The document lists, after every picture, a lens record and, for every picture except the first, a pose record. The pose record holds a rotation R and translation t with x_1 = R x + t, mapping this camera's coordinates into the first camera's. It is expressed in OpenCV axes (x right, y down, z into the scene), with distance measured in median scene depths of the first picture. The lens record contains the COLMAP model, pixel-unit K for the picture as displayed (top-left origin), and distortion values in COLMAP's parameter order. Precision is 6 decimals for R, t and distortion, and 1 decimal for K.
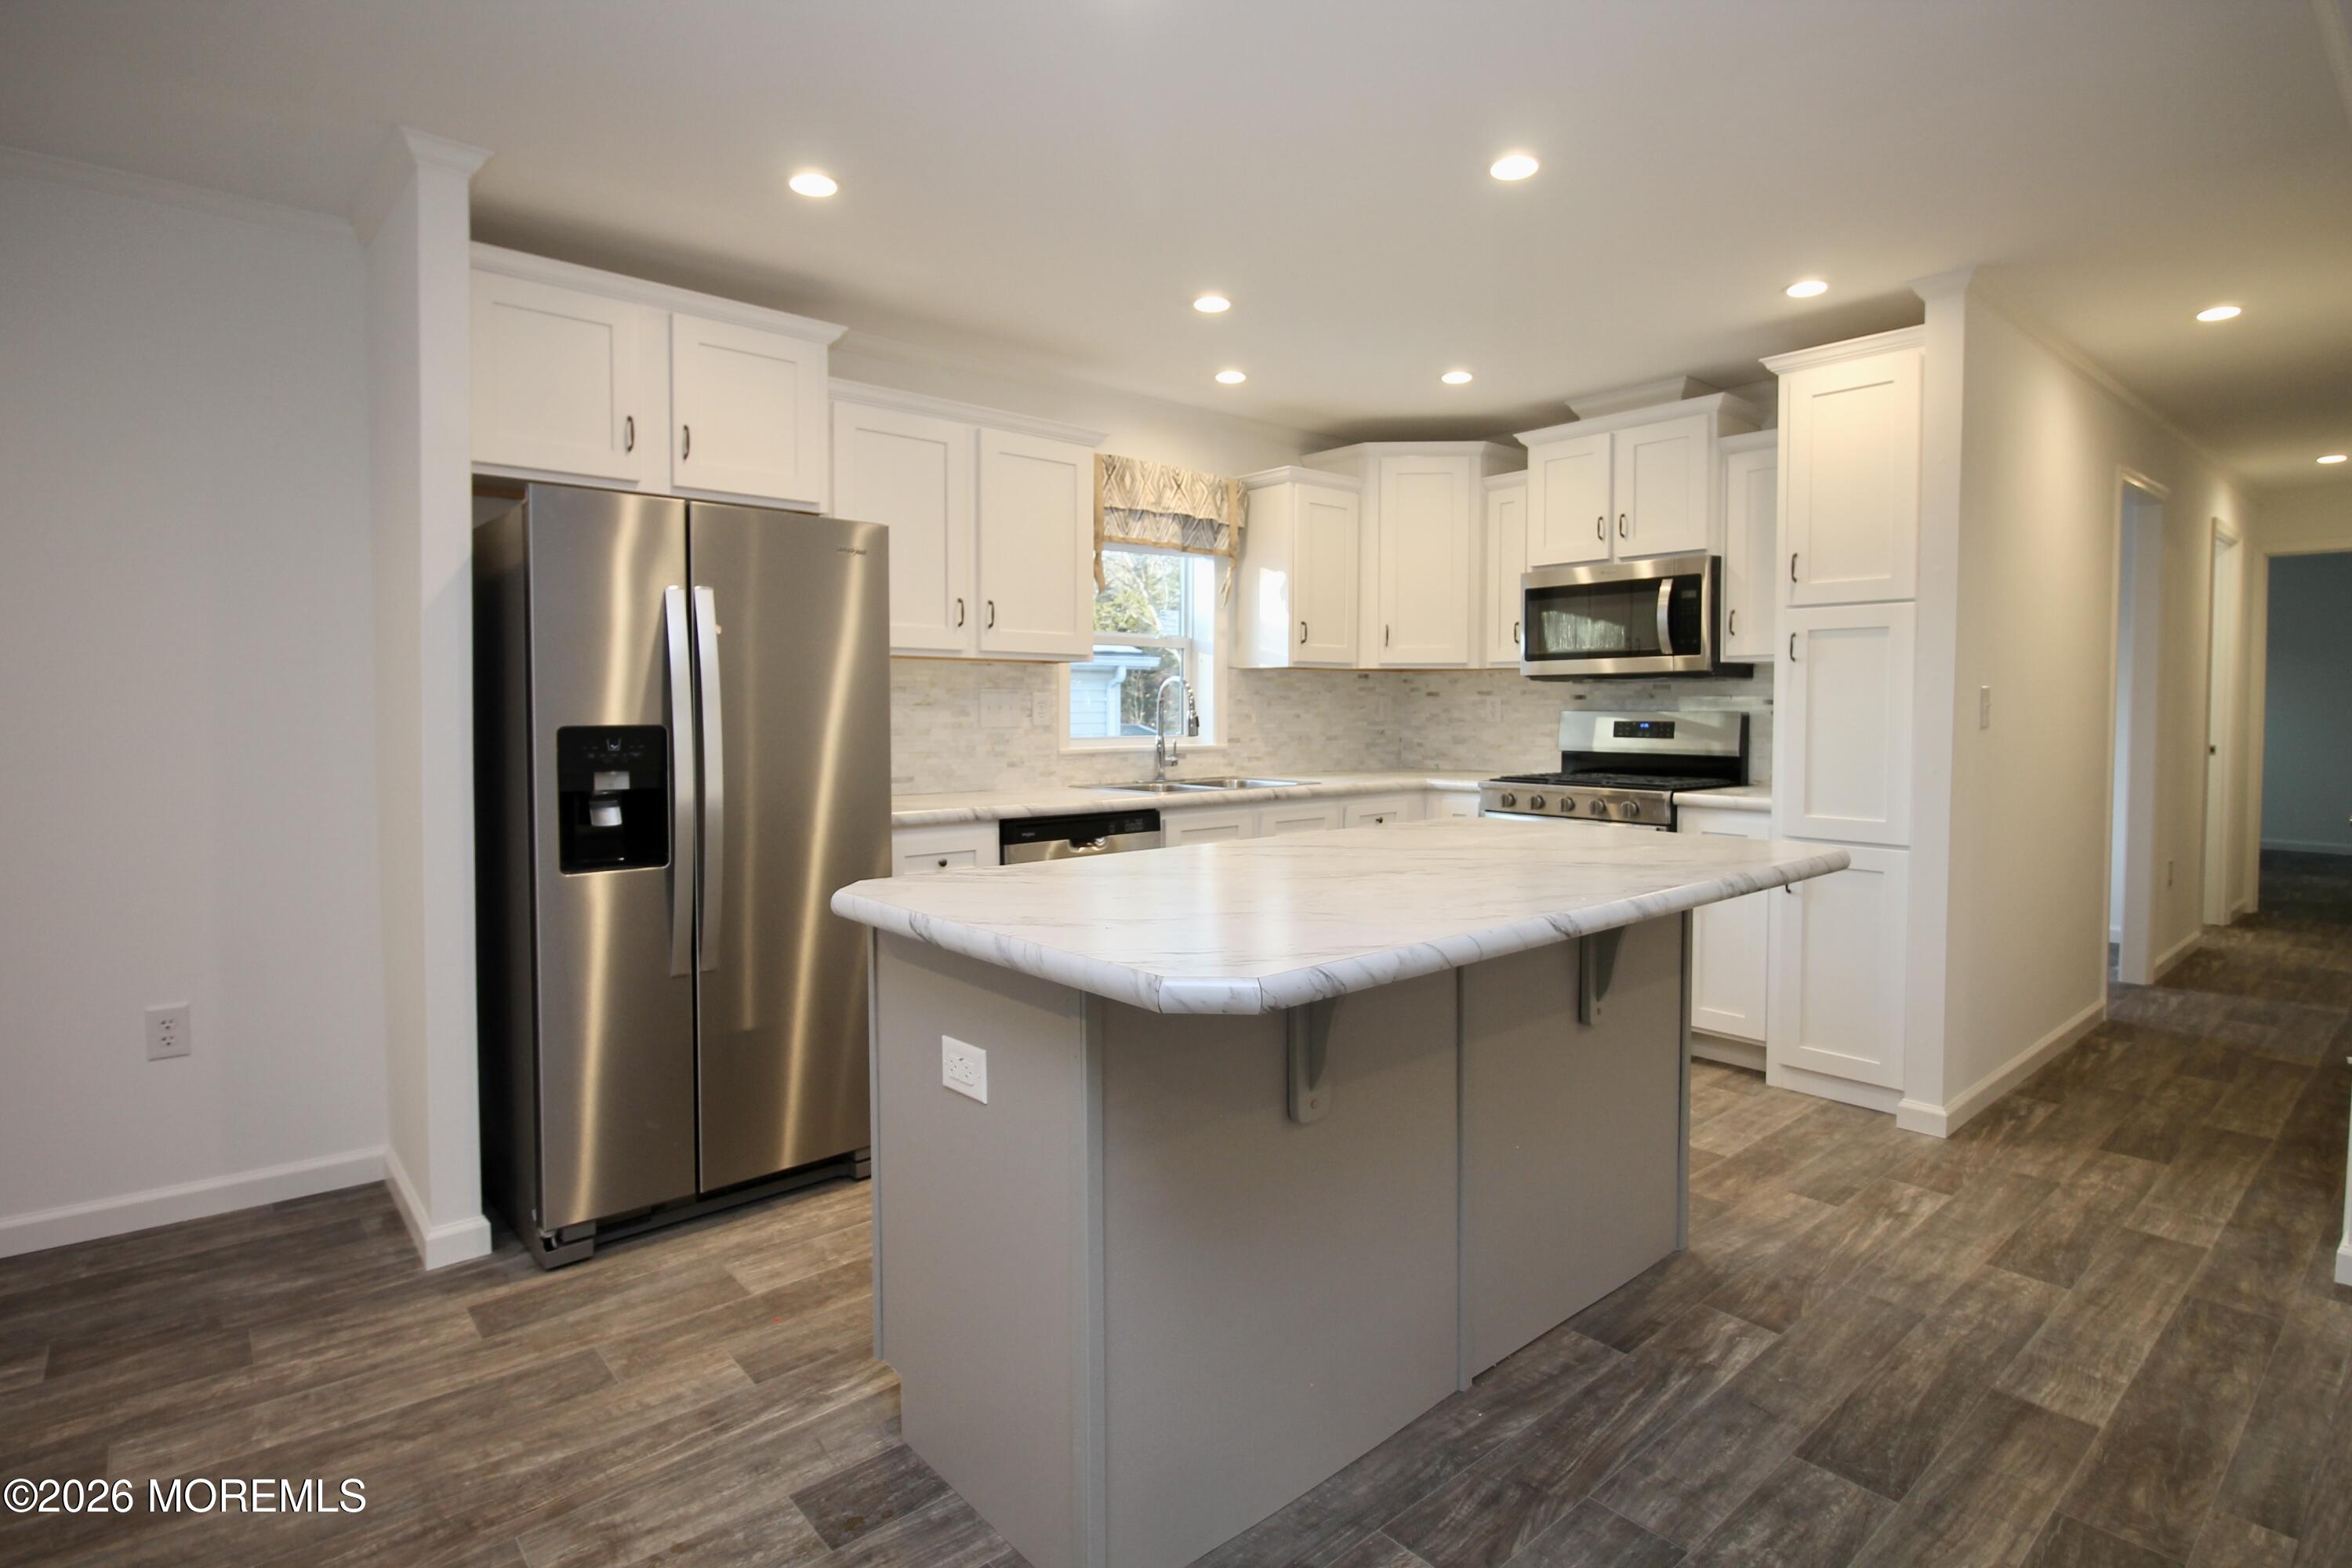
lens RADIAL K [[1183.9, 0, 1184.9], [0, 1183.9, 742.4], [0, 0, 1]] dist [-0.003138, -0.010786]
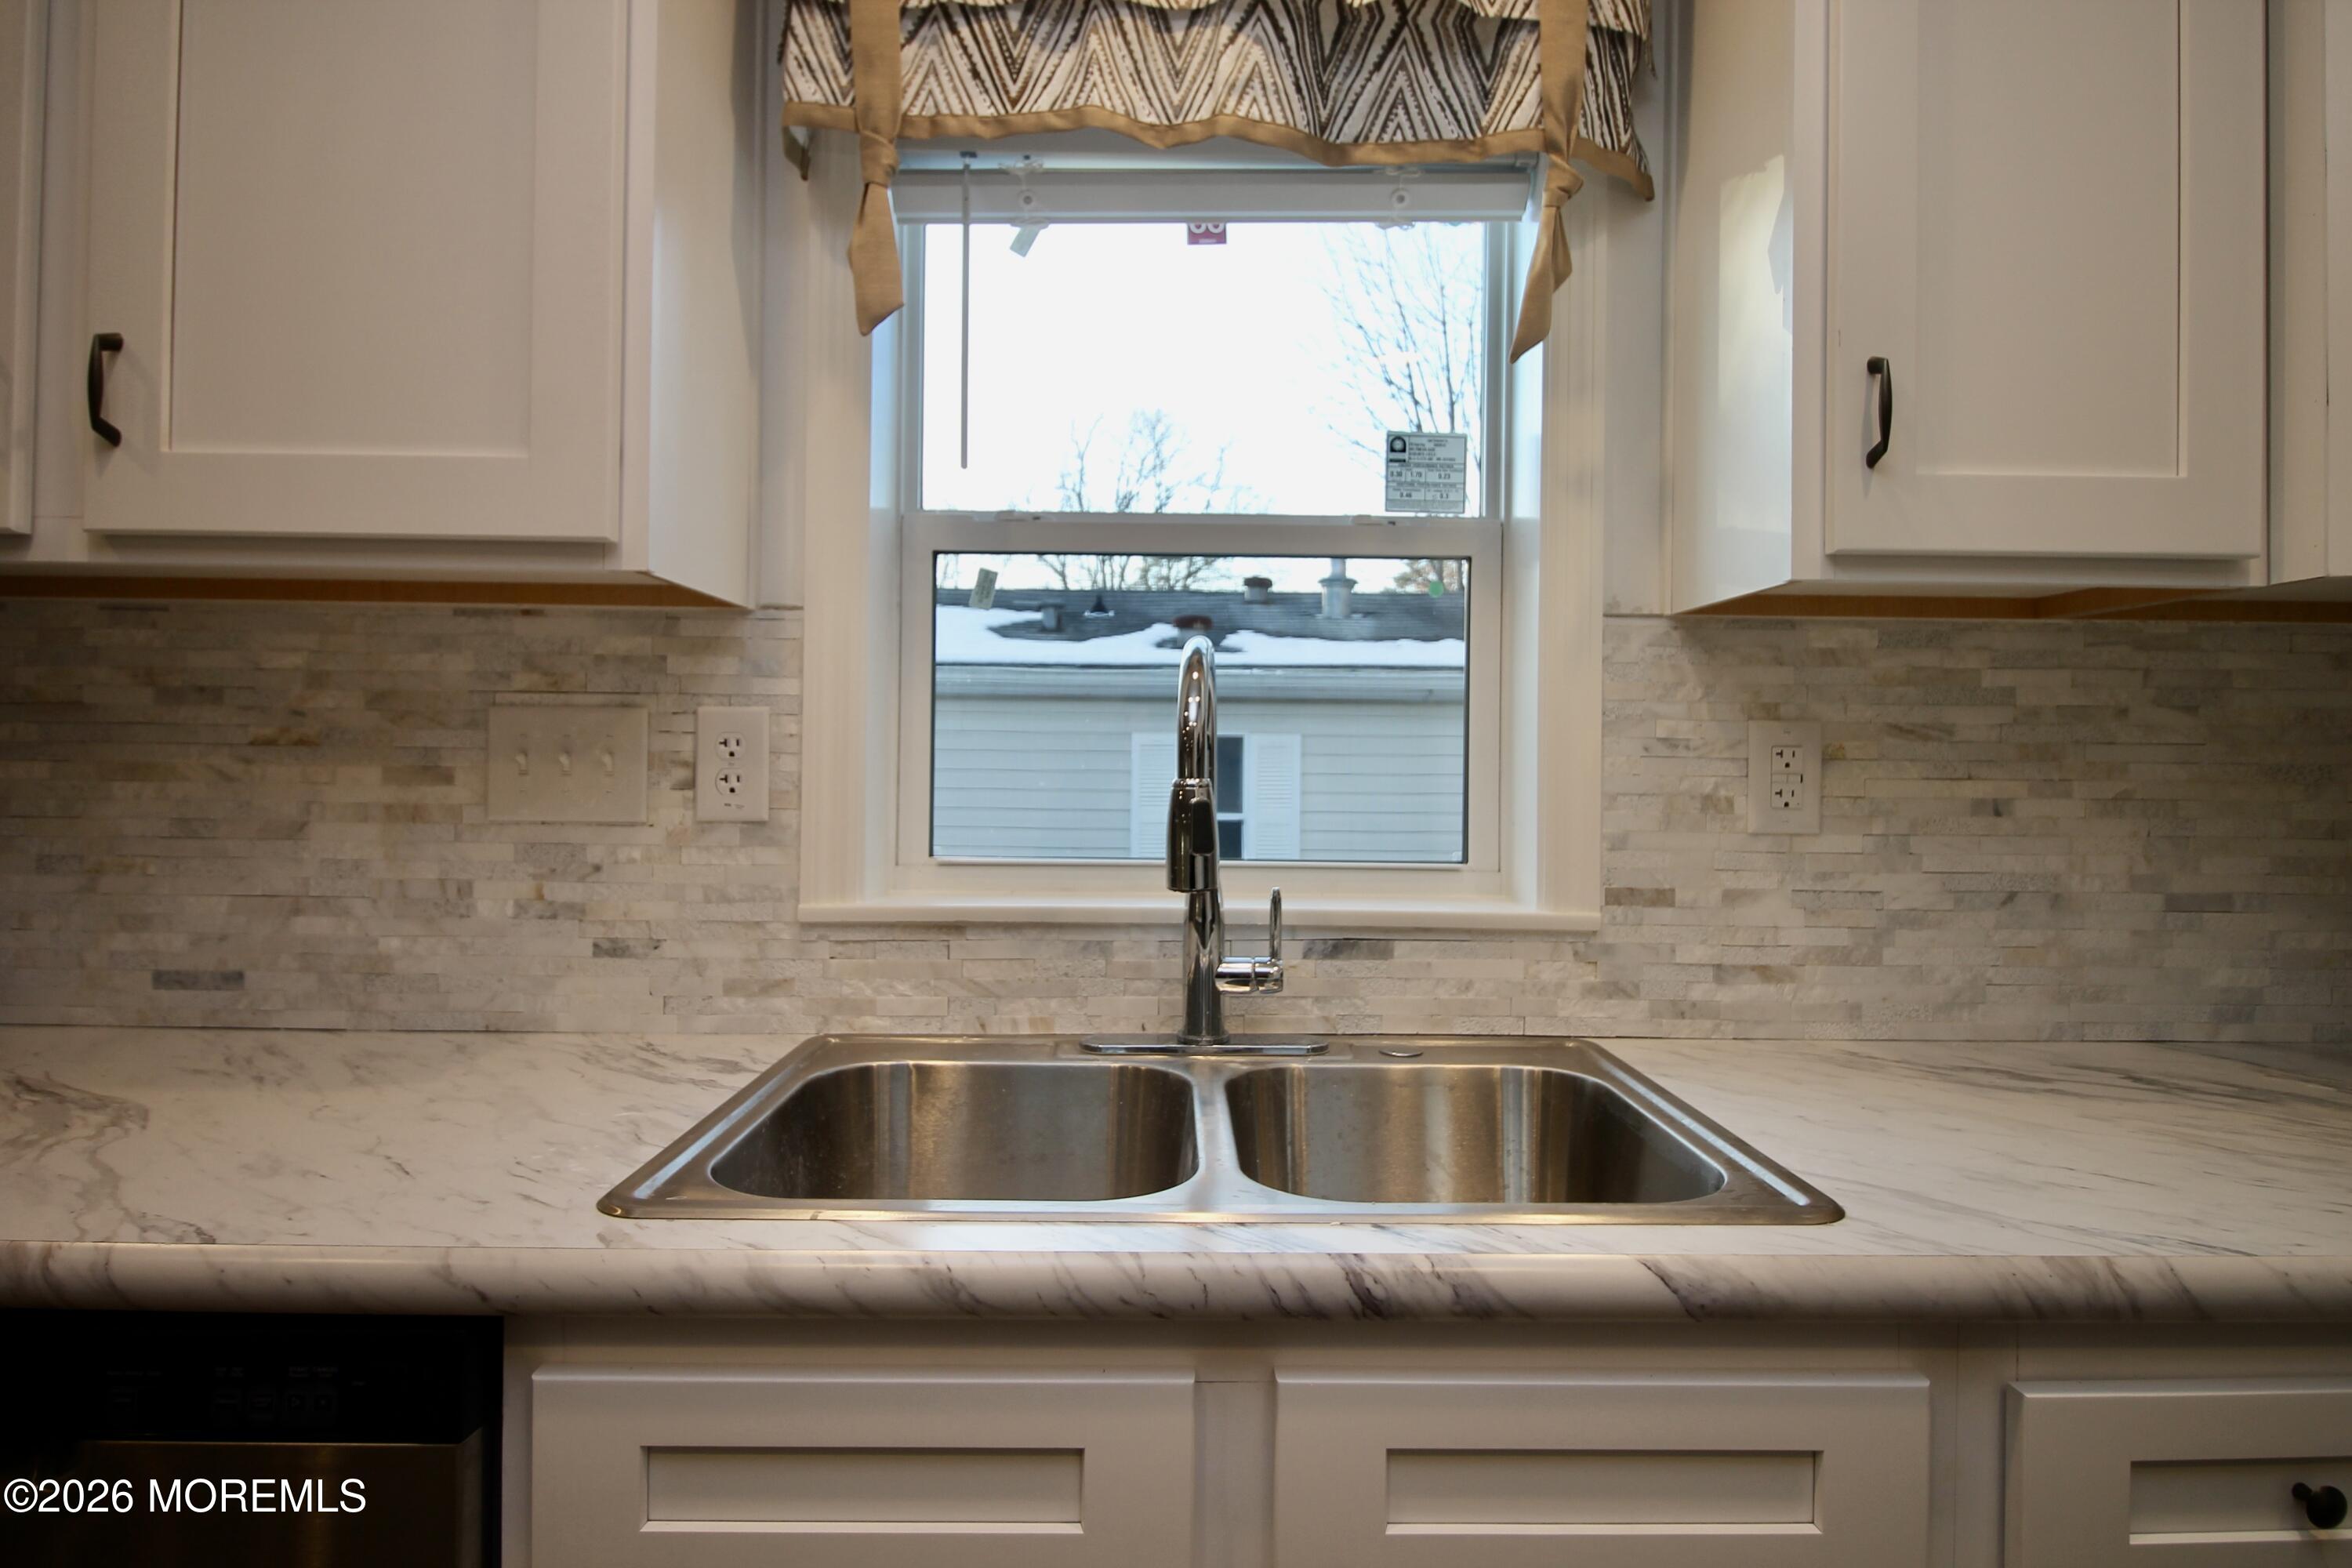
lens RADIAL K [[1252.9, 0, 1196.5], [0, 1252.9, 756.0], [0, 0, 1]] dist [-0.001805, -0.001682]
pose [[0.762212, 0.004343, -0.647313, 0.293224], [-0.030863, 0.999084, -0.029637, -0.043218], [0.646591, 0.042568, 0.761648, 1.486052]]
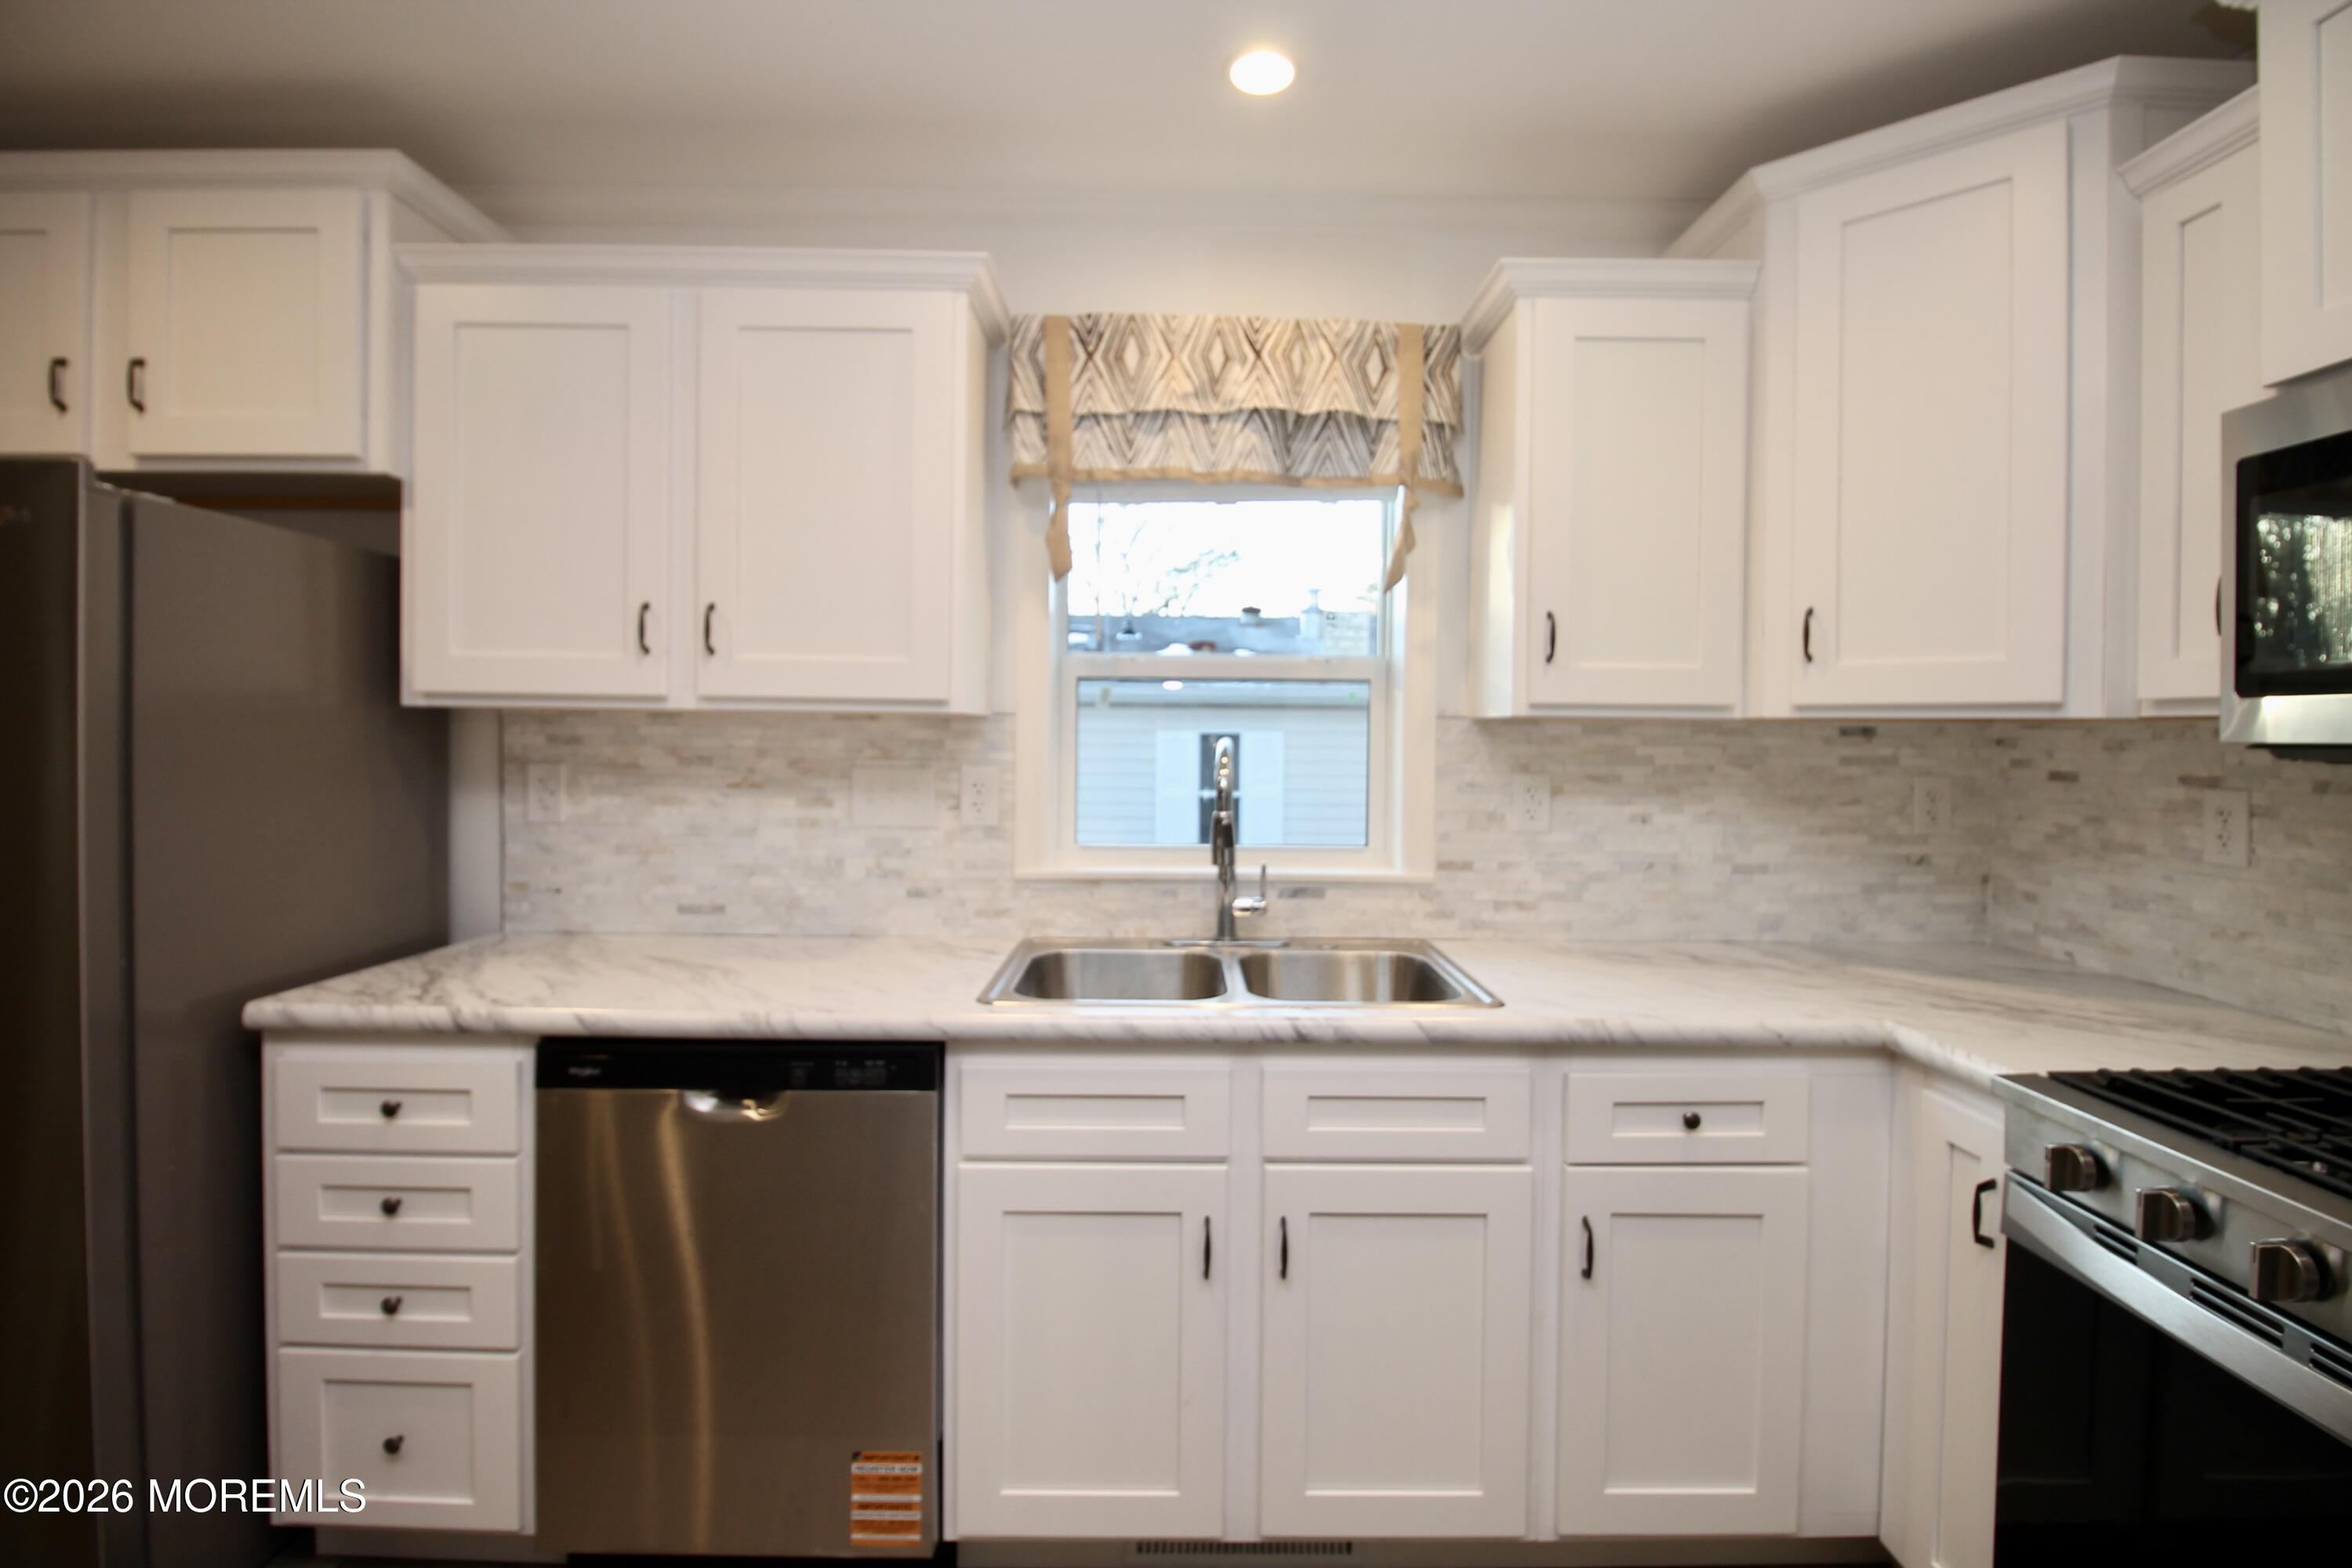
lens RADIAL K [[1111.3, 0, 1191.2], [0, 1111.3, 751.7], [0, 0, 1]] dist [-0.000132, -0.012433]
pose [[0.759454, 0.018208, -0.650306, 0.520997], [-0.029843, 0.999531, -0.006865, -0.086136], [0.649876, 0.024621, 0.759642, 1.181931]]
